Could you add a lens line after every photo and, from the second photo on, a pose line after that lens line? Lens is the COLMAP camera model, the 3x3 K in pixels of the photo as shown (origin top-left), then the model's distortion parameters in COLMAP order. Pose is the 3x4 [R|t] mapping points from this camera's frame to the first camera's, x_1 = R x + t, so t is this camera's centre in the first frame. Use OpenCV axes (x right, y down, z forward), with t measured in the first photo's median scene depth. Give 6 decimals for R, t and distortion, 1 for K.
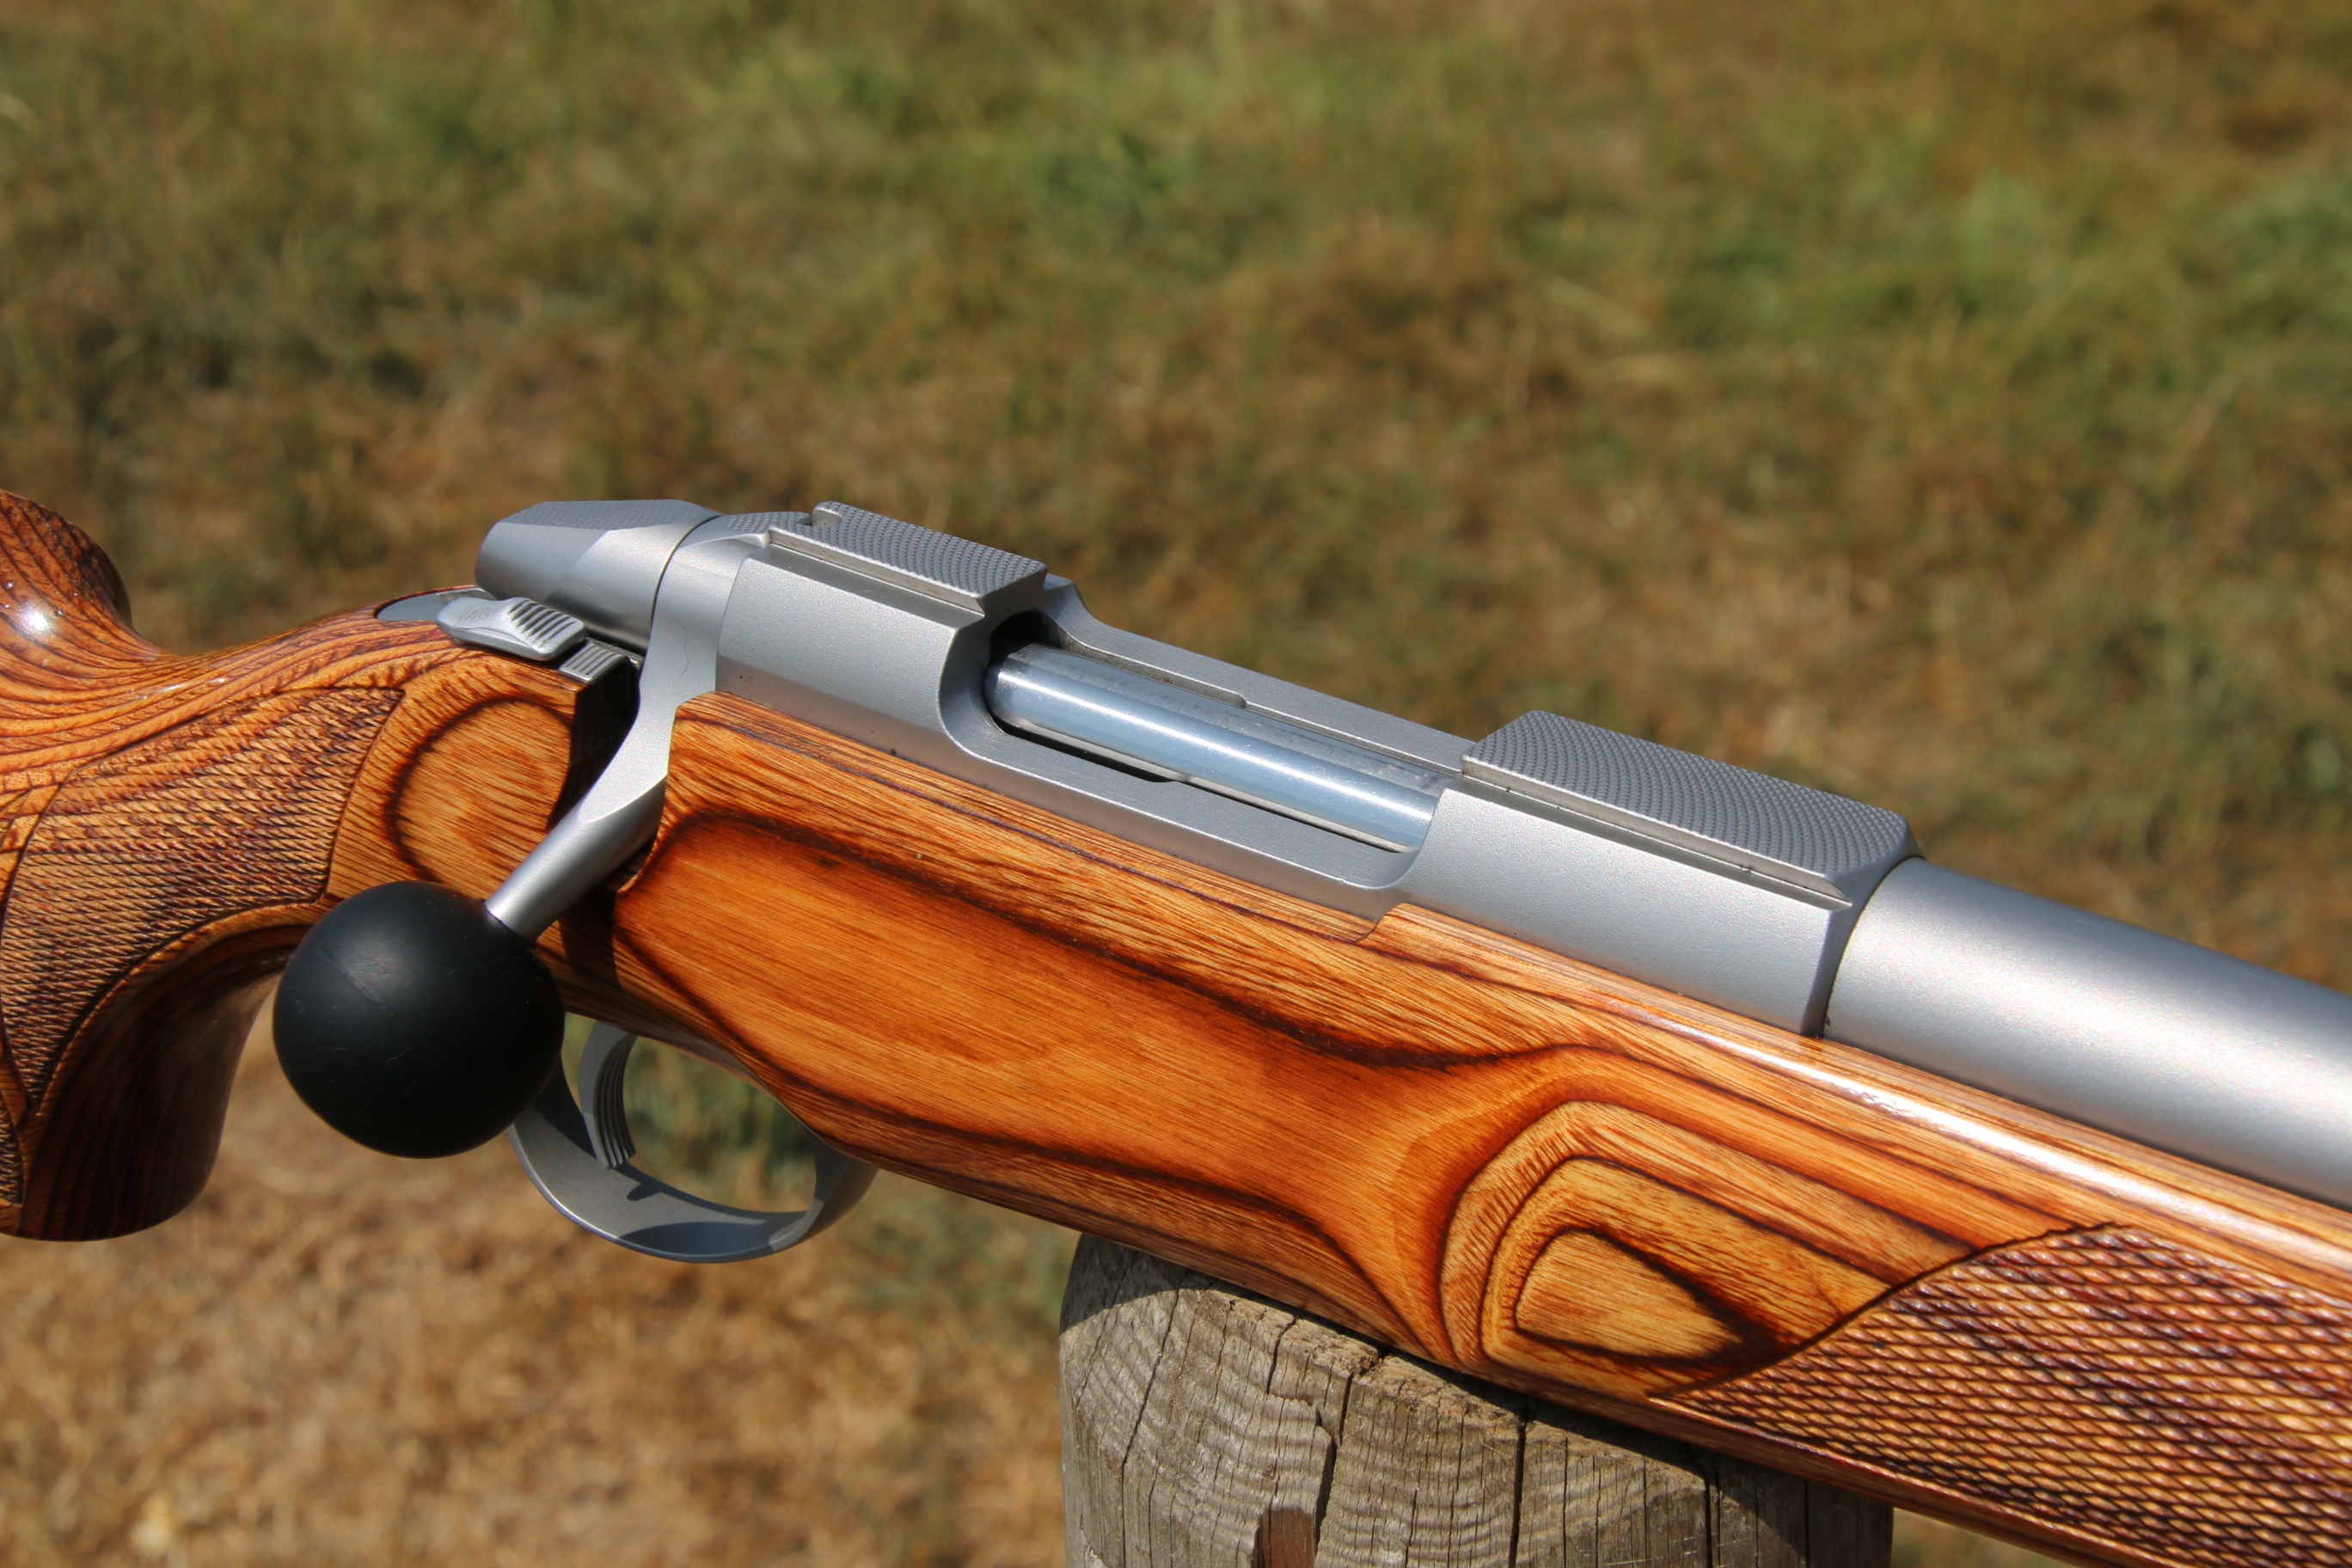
lens RADIAL K [[3946.4, 0, 1262.2], [0, 3946.4, 816.8], [0, 0, 1]] dist [0.162628, 0.779019]
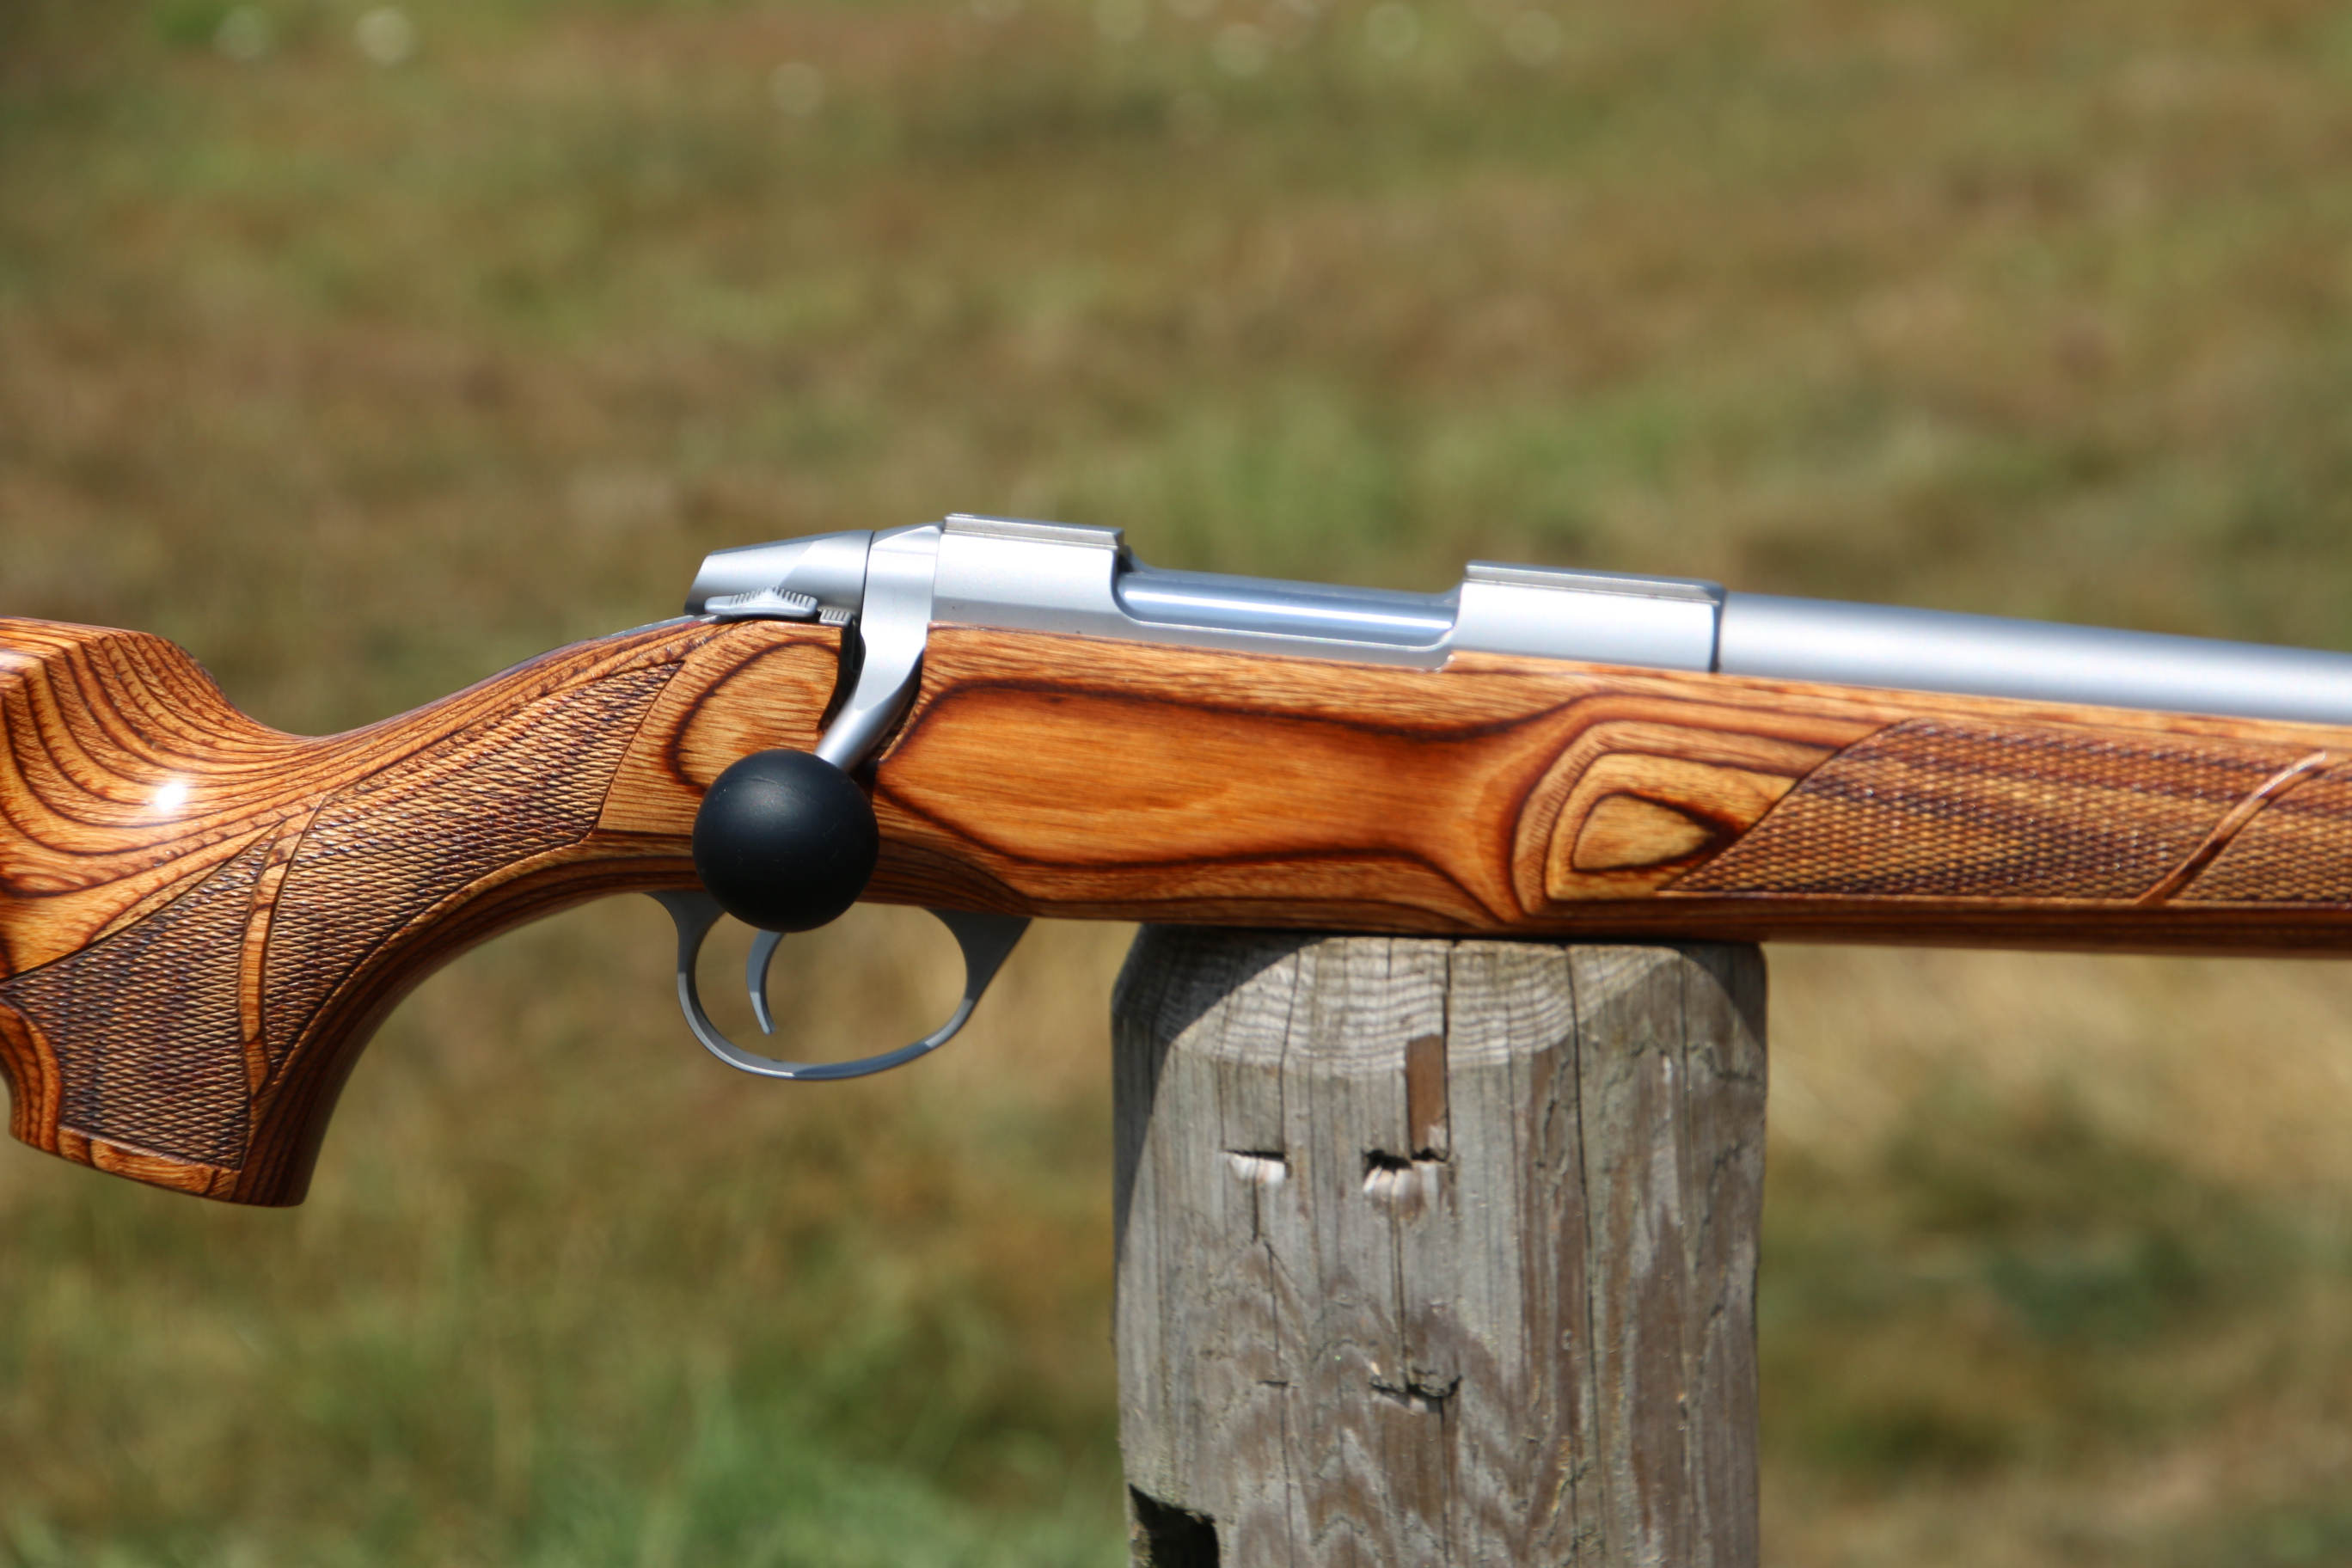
lens RADIAL K [[9111.1, 0, 1377.2], [0, 9111.1, 958.8], [0, 0, 1]] dist [1.231761, 6.246510]
pose [[0.879131, -0.057189, 0.473137, -1.718399], [0.184531, 0.956181, -0.227301, 0.957142], [-0.439406, 0.287135, 0.851161, -2.113911]]
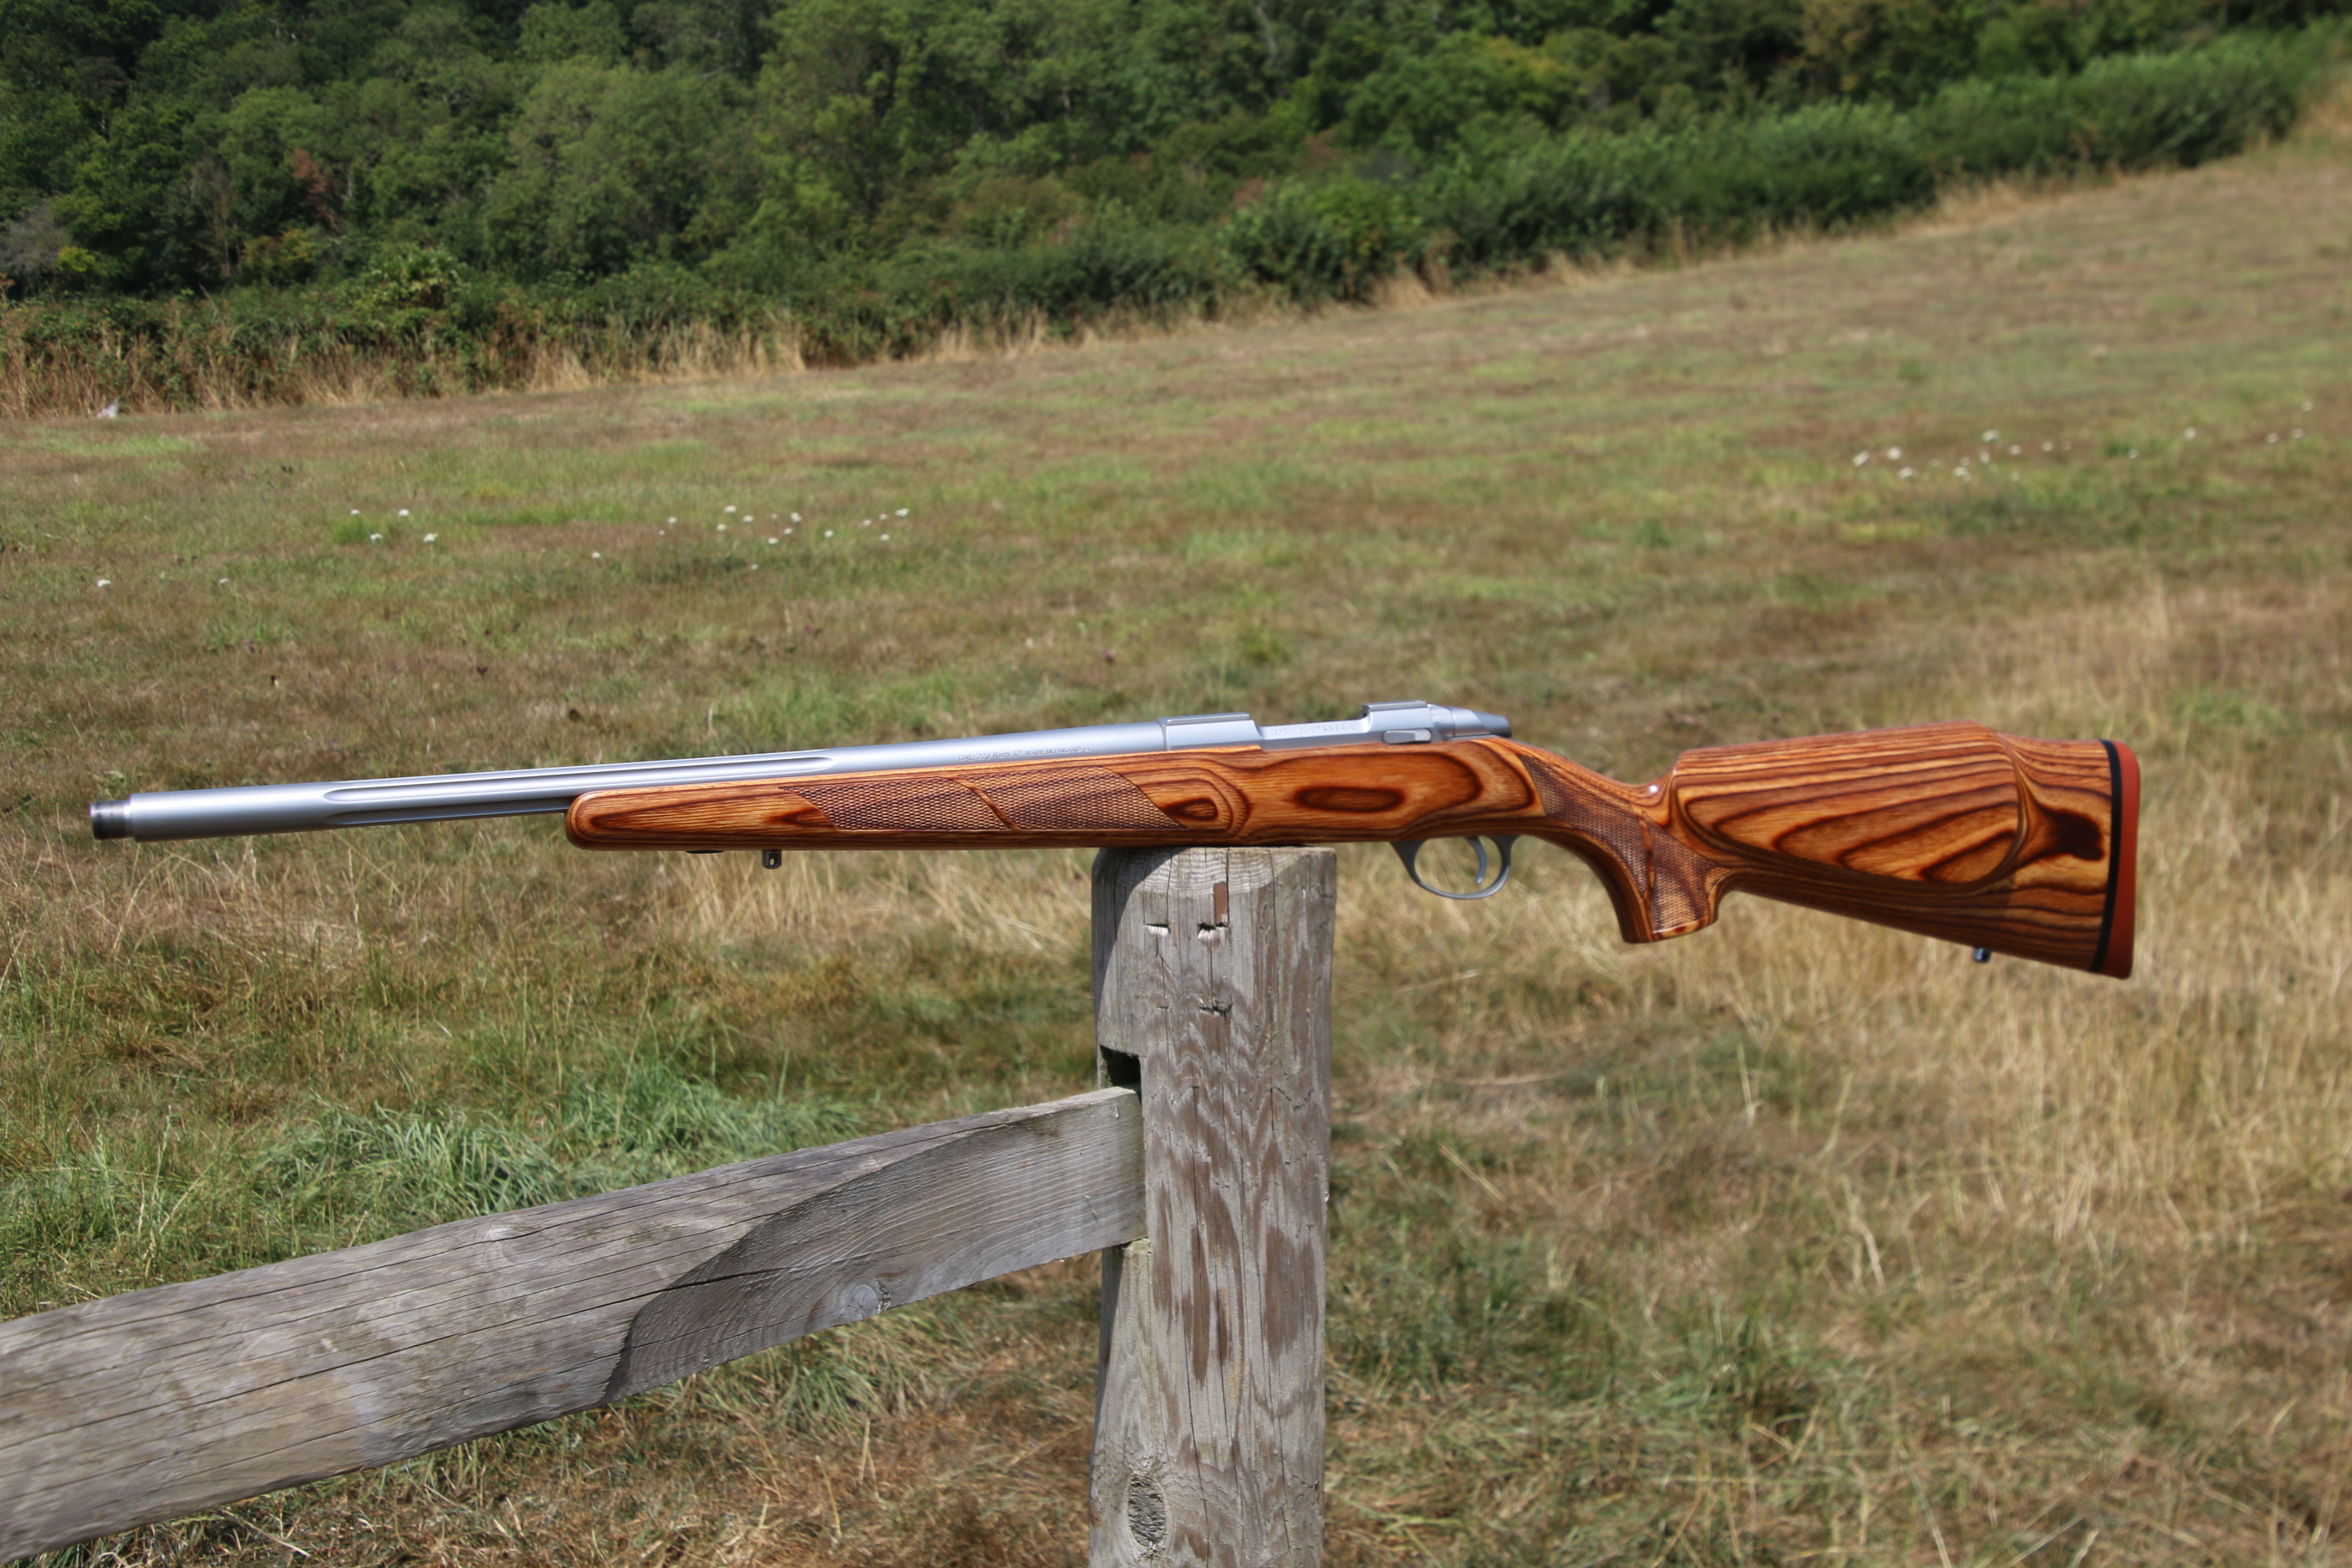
lens RADIAL K [[3517.3, 0, 1297.4], [0, 3517.3, 871.5], [0, 0, 1]] dist [0.146564, 0.839549]
pose [[0.800397, -0.060800, 0.596379, -2.253002], [0.223801, 0.953221, -0.203182, 0.969673], [-0.556127, 0.296097, 0.776562, -2.120817]]
